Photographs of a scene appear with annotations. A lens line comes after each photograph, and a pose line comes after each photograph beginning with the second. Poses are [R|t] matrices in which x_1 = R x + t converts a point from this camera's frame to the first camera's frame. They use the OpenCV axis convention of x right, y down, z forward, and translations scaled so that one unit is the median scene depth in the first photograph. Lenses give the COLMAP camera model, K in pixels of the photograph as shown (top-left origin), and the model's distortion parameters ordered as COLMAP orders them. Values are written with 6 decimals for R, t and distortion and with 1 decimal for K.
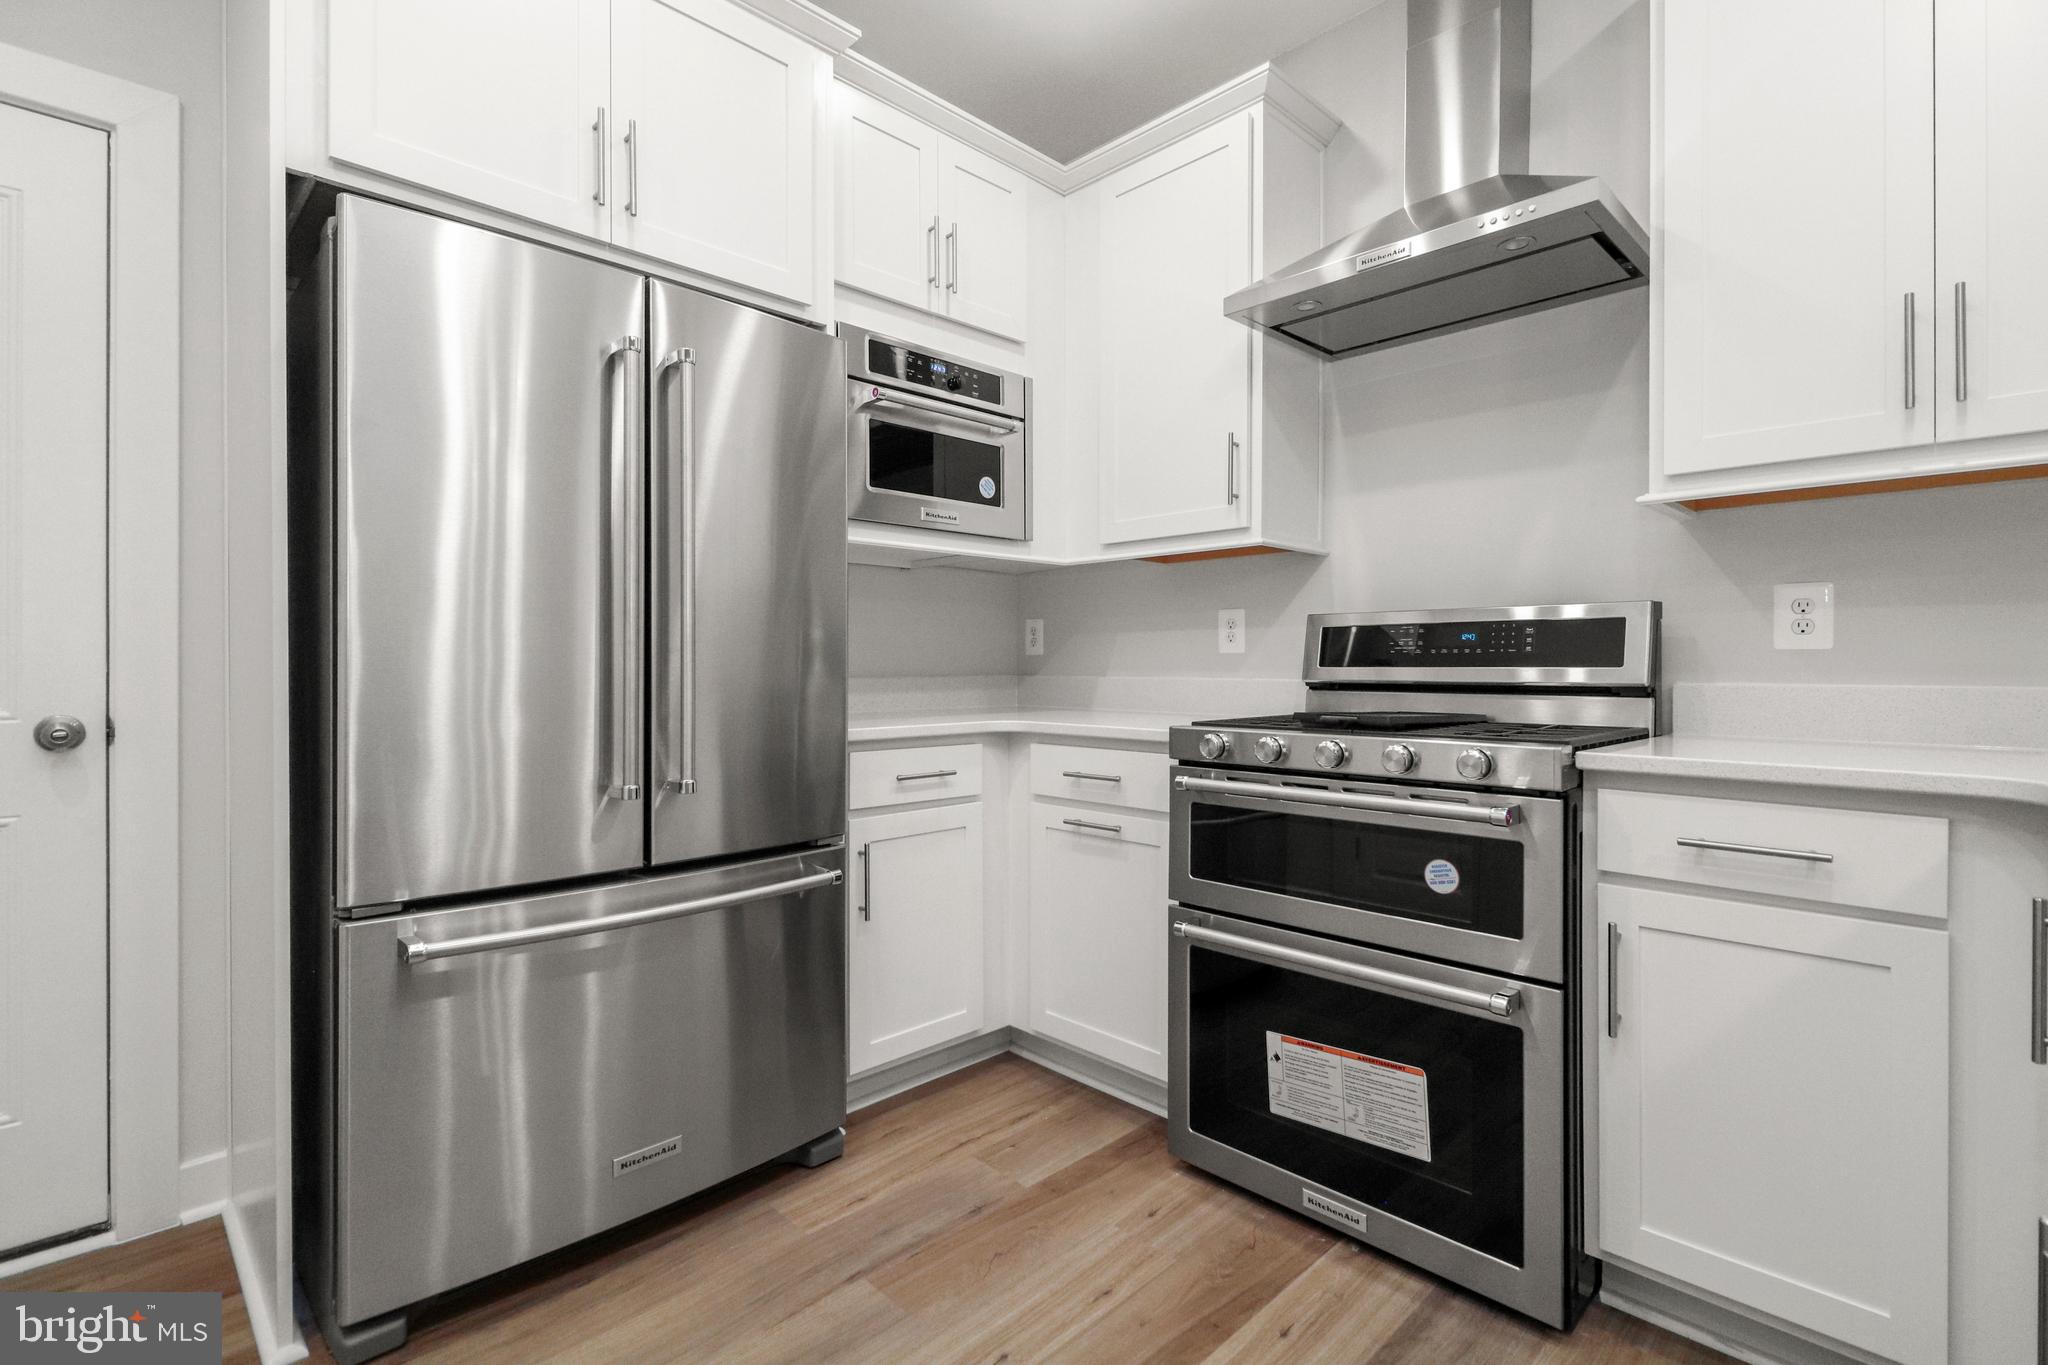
lens RADIAL K [[942.7, 0, 1026.0], [0, 942.7, 665.8], [0, 0, 1]] dist [0.011689, -0.013828]
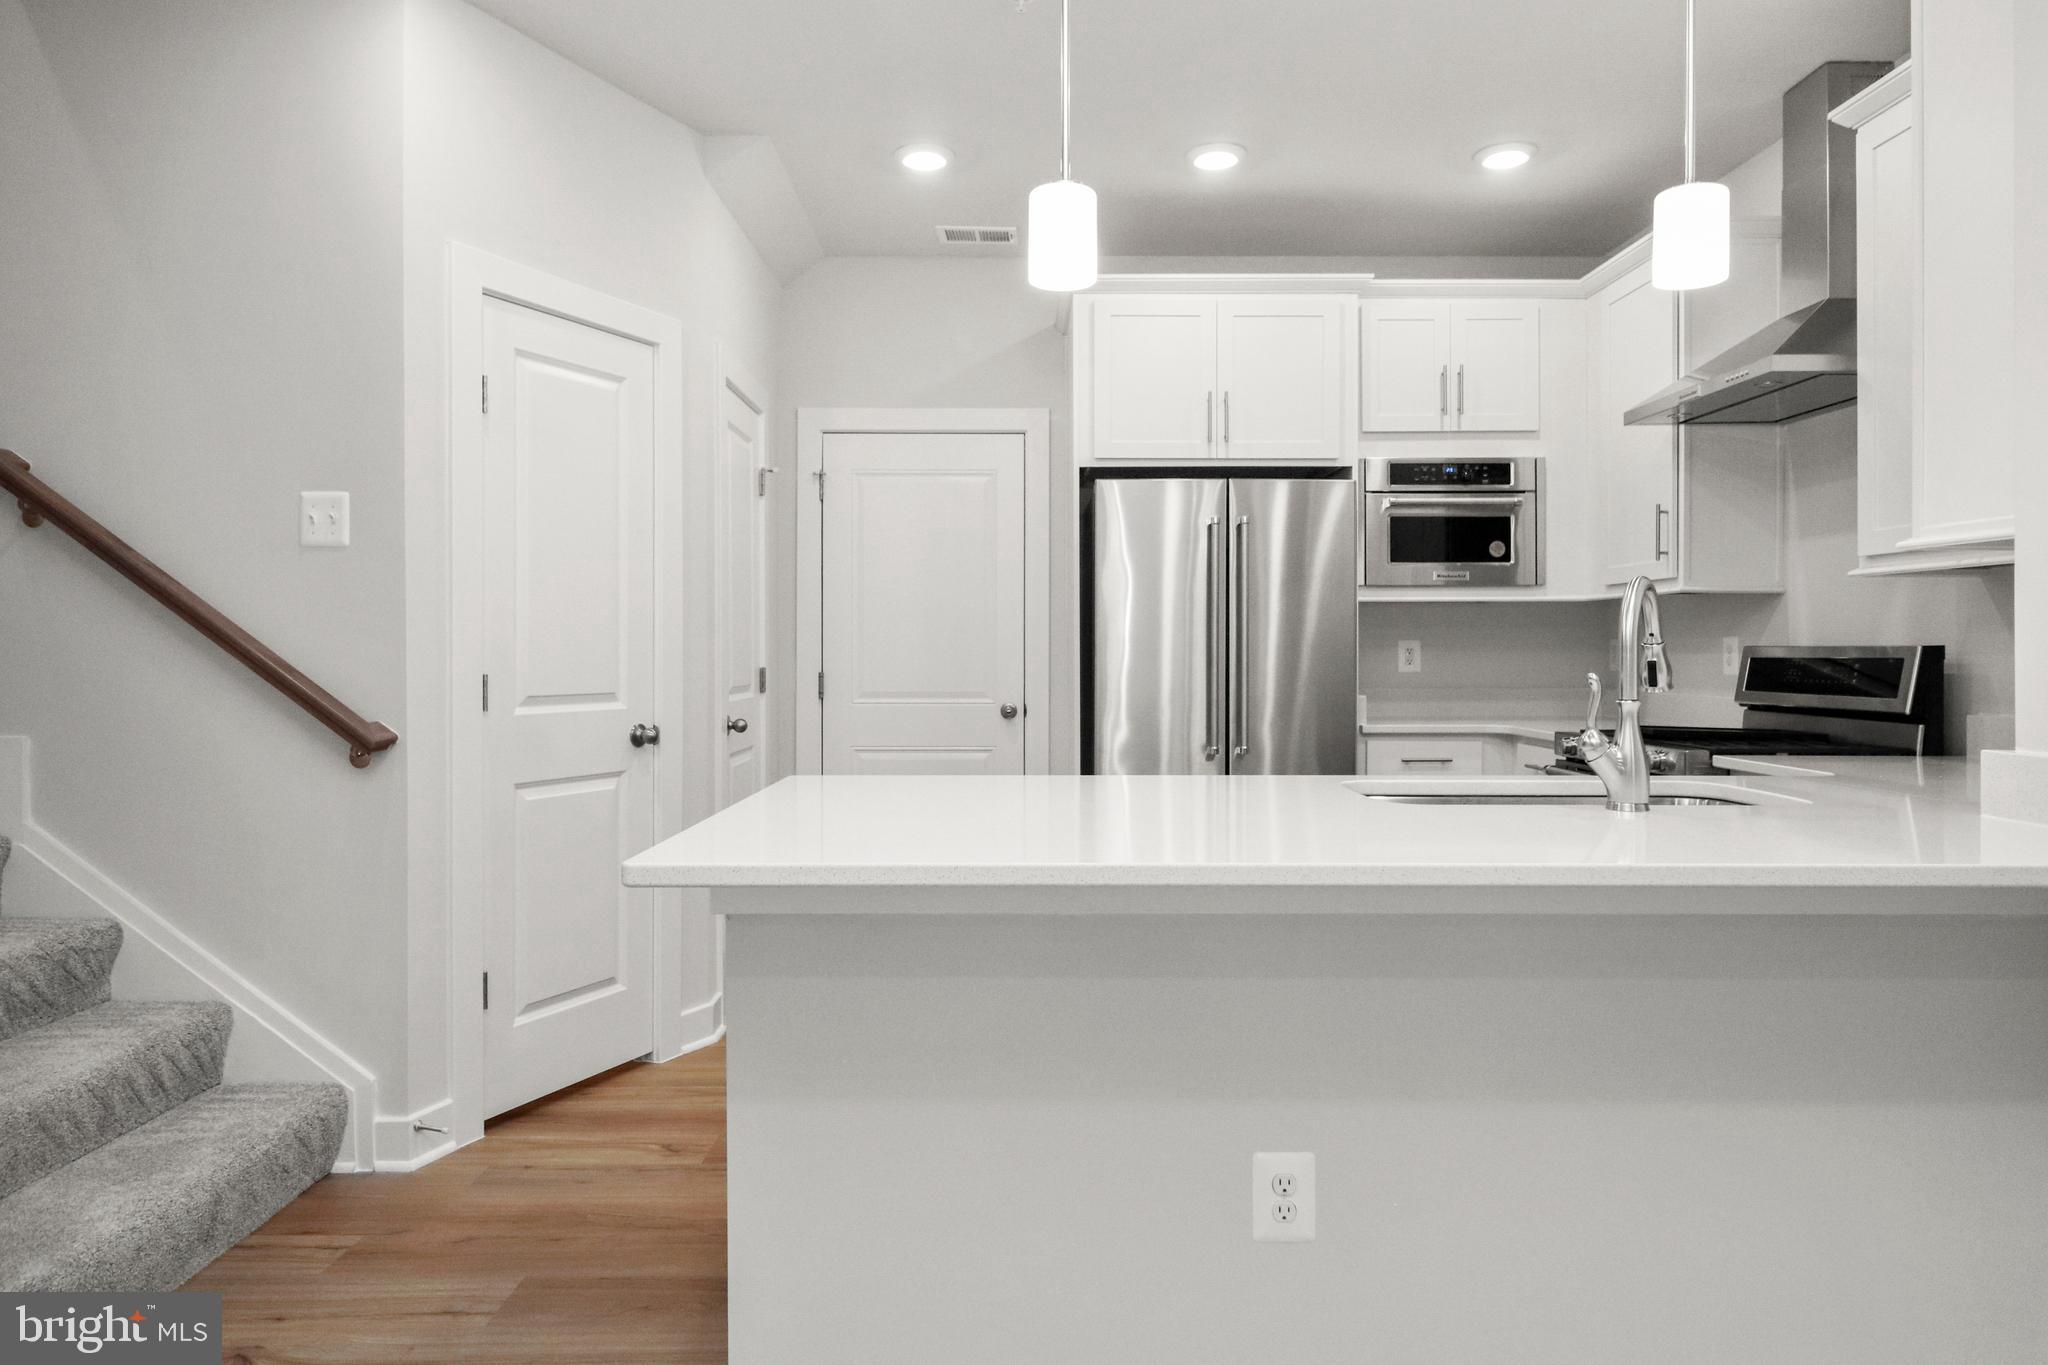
lens RADIAL K [[1245.5, 0, 1027.1], [0, 1245.5, 650.8], [0, 0, 1]] dist [-0.000116, 0.000001]
pose [[0.713853, -0.000470, -0.700295, 0.924846], [0.002085, 0.999997, 0.001454, -0.064052], [0.700292, -0.002498, 0.713852, -0.929884]]
